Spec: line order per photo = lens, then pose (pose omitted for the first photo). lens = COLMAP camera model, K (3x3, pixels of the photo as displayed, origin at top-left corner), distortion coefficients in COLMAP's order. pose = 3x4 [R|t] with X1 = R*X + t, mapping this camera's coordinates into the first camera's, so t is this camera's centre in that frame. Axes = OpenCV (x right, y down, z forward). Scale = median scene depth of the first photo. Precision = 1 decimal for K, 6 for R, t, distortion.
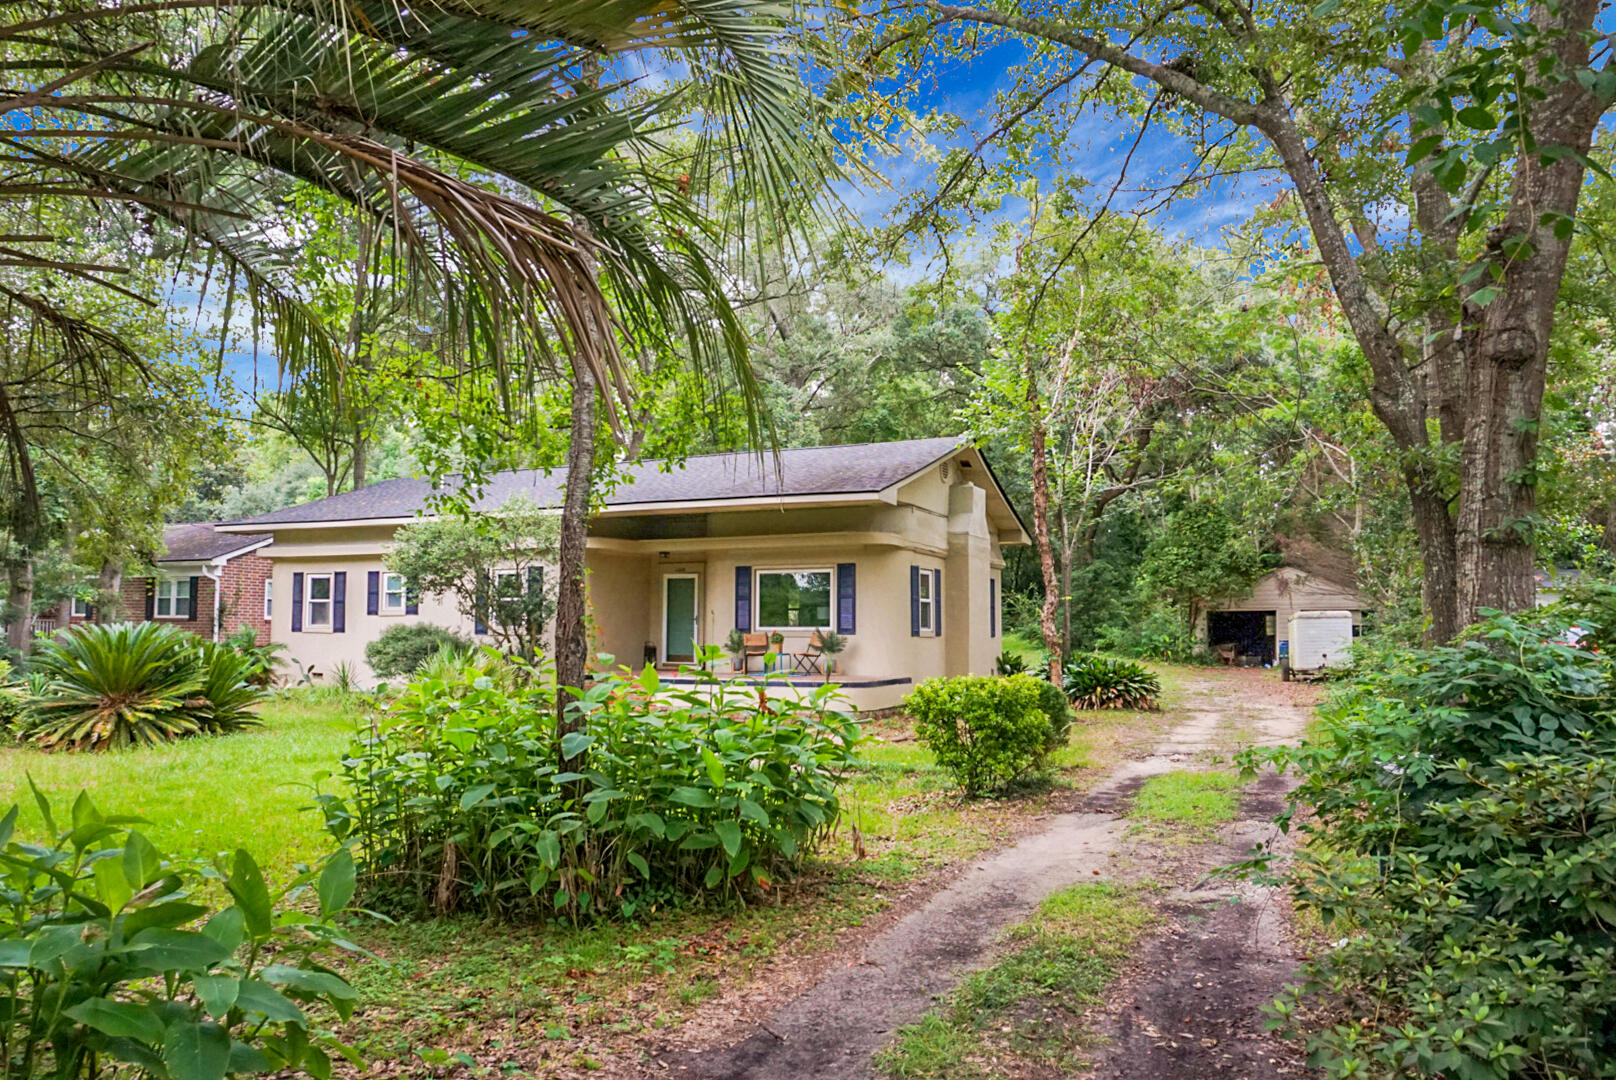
lens RADIAL K [[1204.8, 0, 808.0], [0, 1204.8, 540.0], [0, 0, 1]] dist [-0.002412, -0.000657]
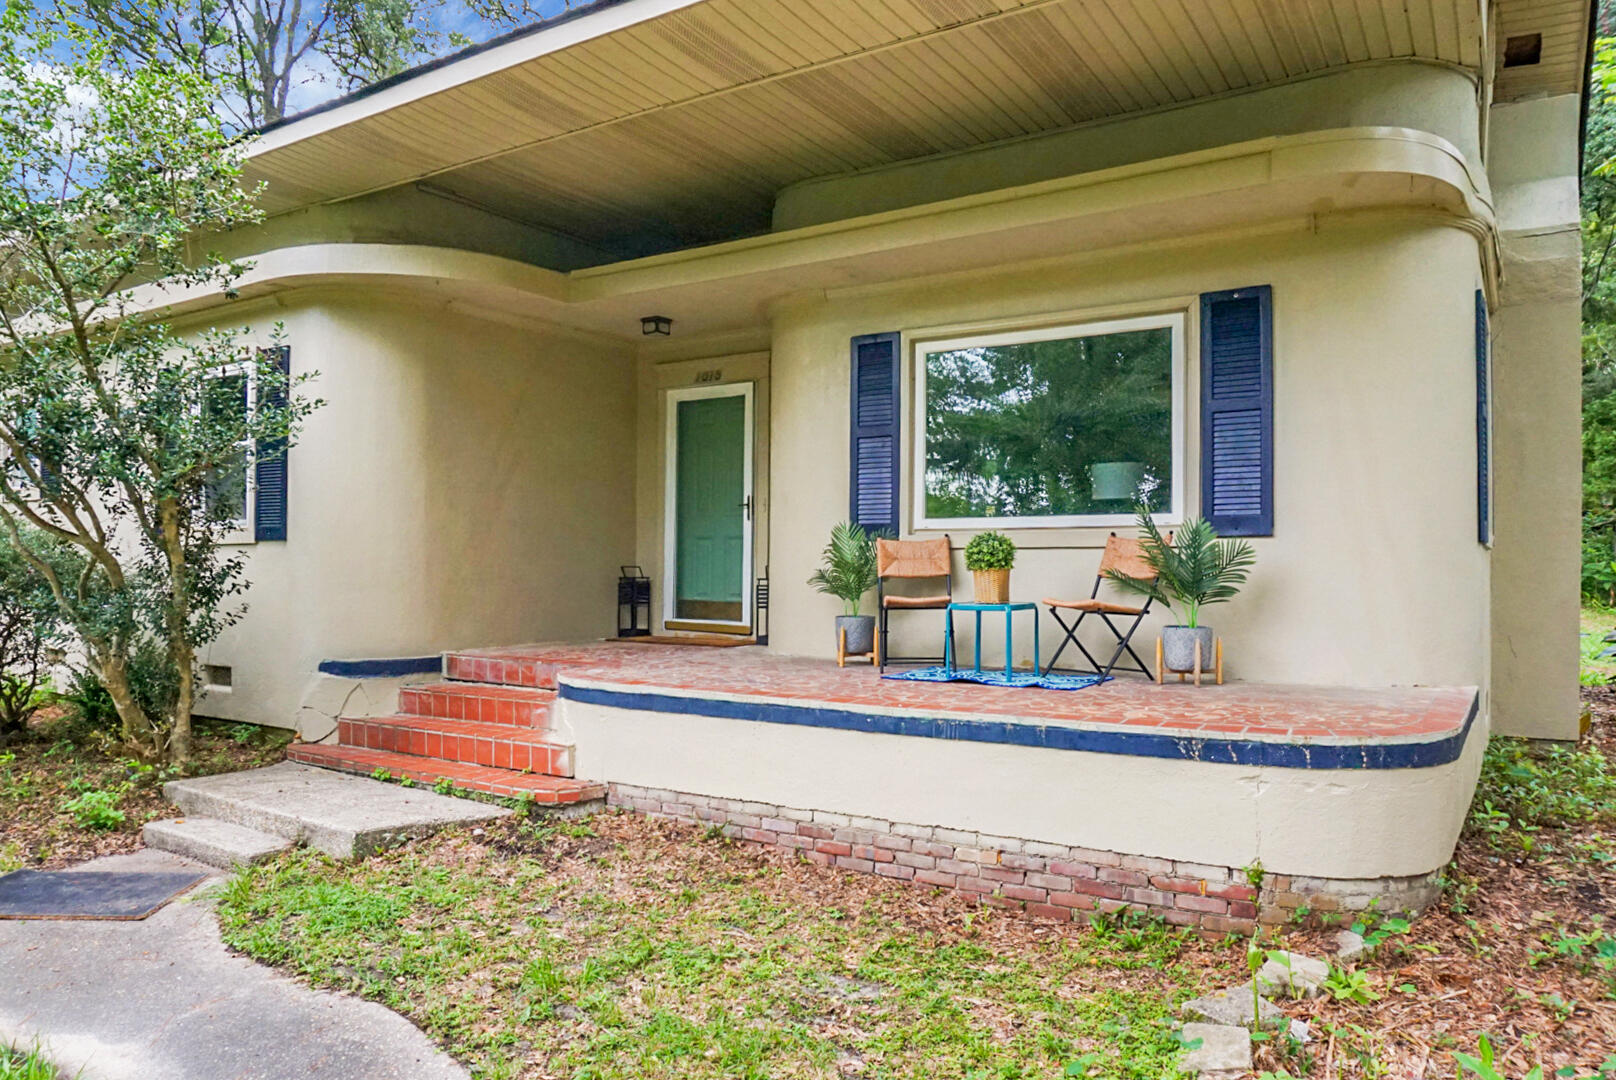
lens RADIAL K [[1101.9, 0, 808.0], [0, 1101.9, 540.0], [0, 0, 1]] dist [-0.057173, -0.000191]
pose [[0.993146, 0.002375, -0.116857, -0.037732], [0.003237, 0.998851, 0.047810, 0.064928], [0.116837, -0.047860, 0.991997, 0.718394]]
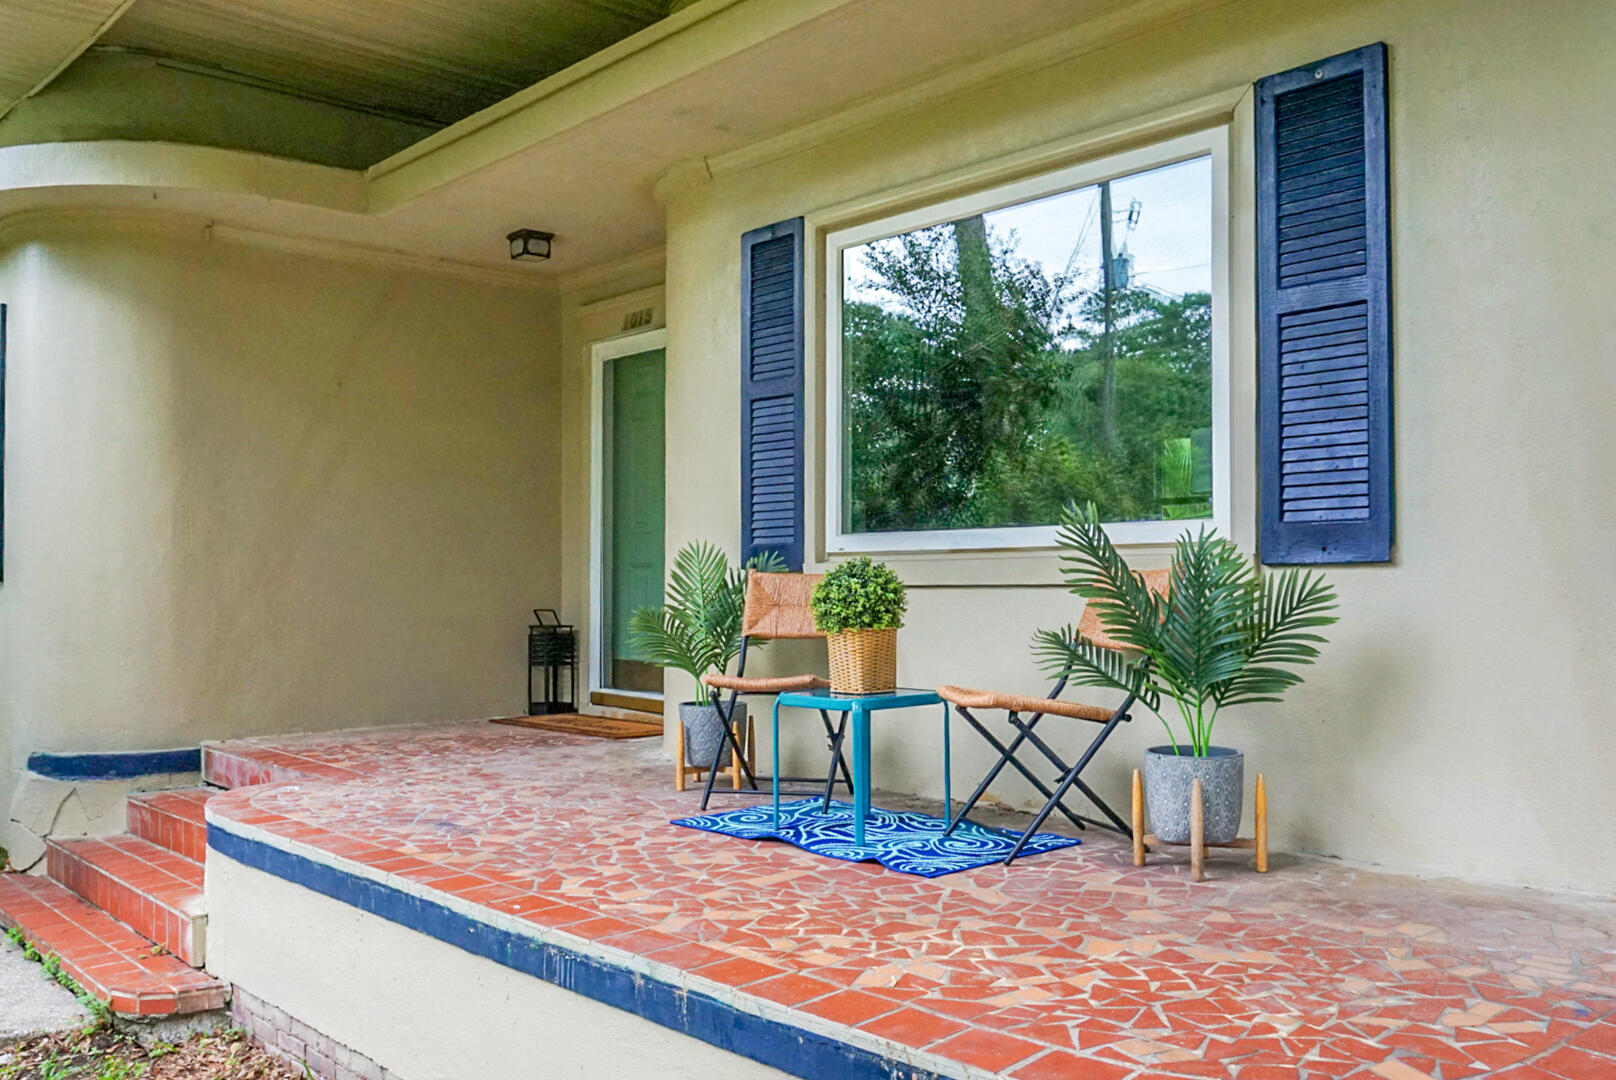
lens RADIAL K [[1377.3, 0, 842.0], [0, 1377.3, 550.4], [0, 0, 1]] dist [-0.041570, 0.009268]
pose [[0.937007, -0.012765, -0.349076, 0.033905], [0.029779, 0.998613, 0.043418, 0.066571], [0.348038, -0.051078, 0.936088, 0.815543]]
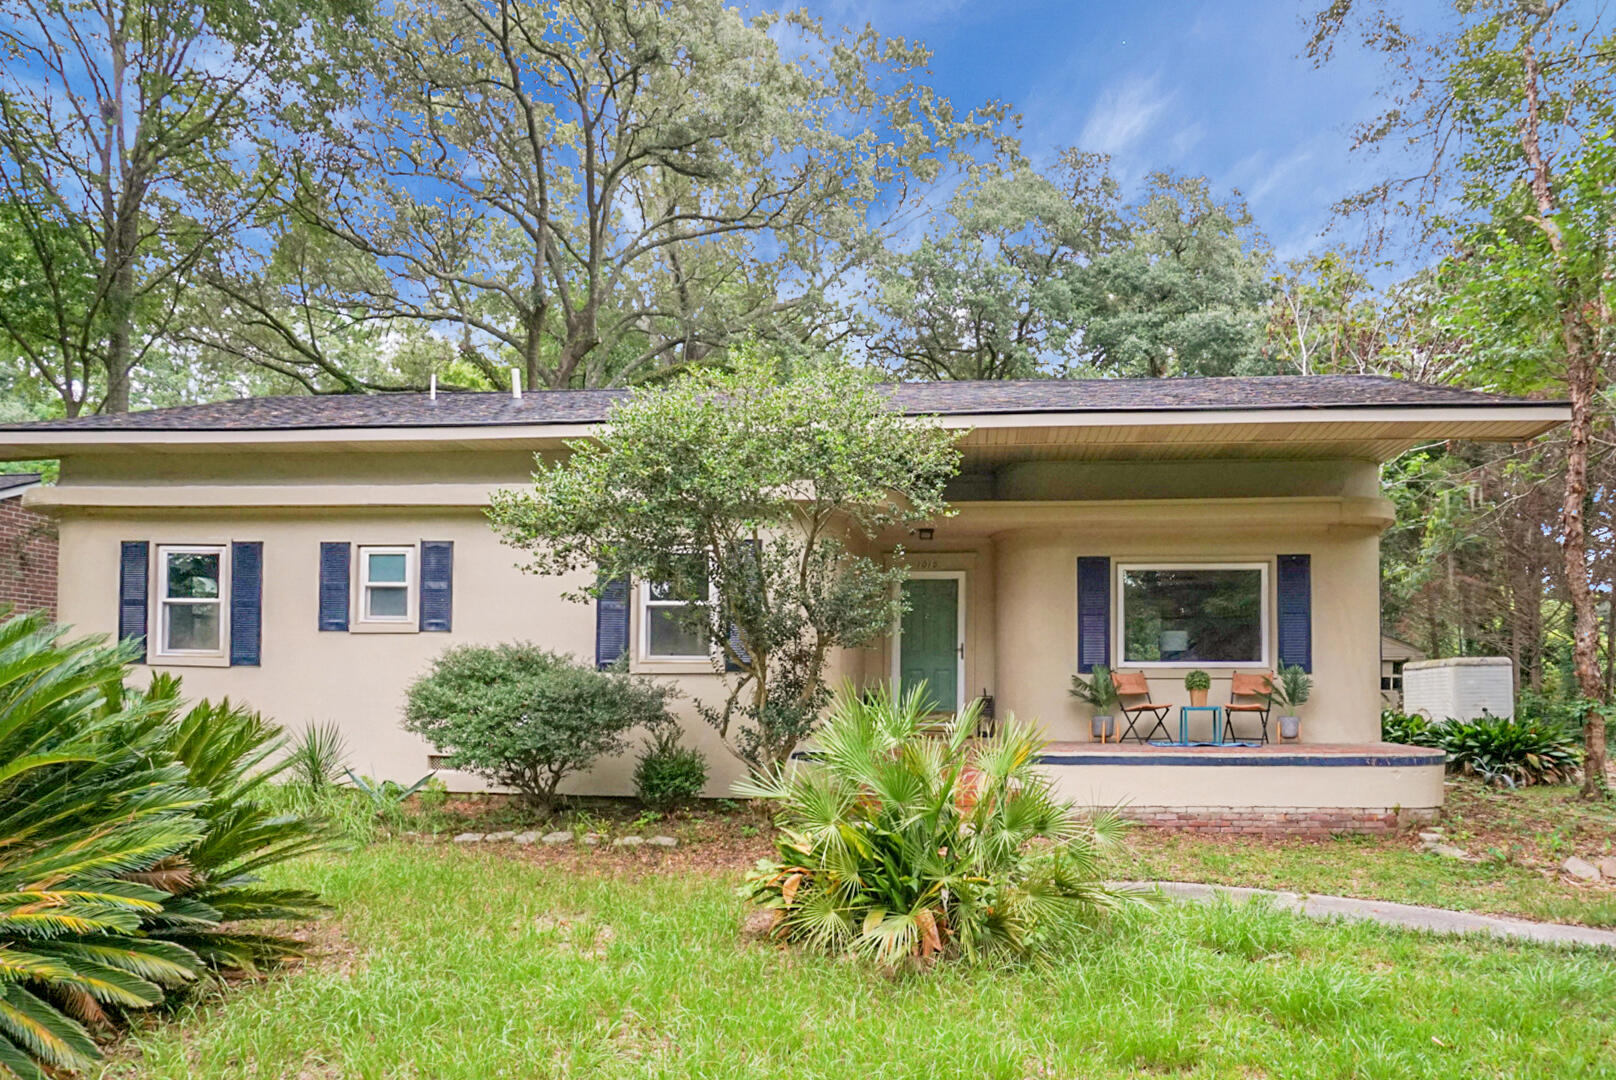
lens RADIAL K [[1116.8, 0, 880.8], [0, 1116.8, 641.6], [0, 0, 1]] dist [-0.025423, 0.001322]
pose [[0.932554, 0.019935, 0.360480, -0.349631], [-0.030122, 0.999289, 0.022663, 0.054748], [-0.359772, -0.031993, 0.932492, 0.551478]]
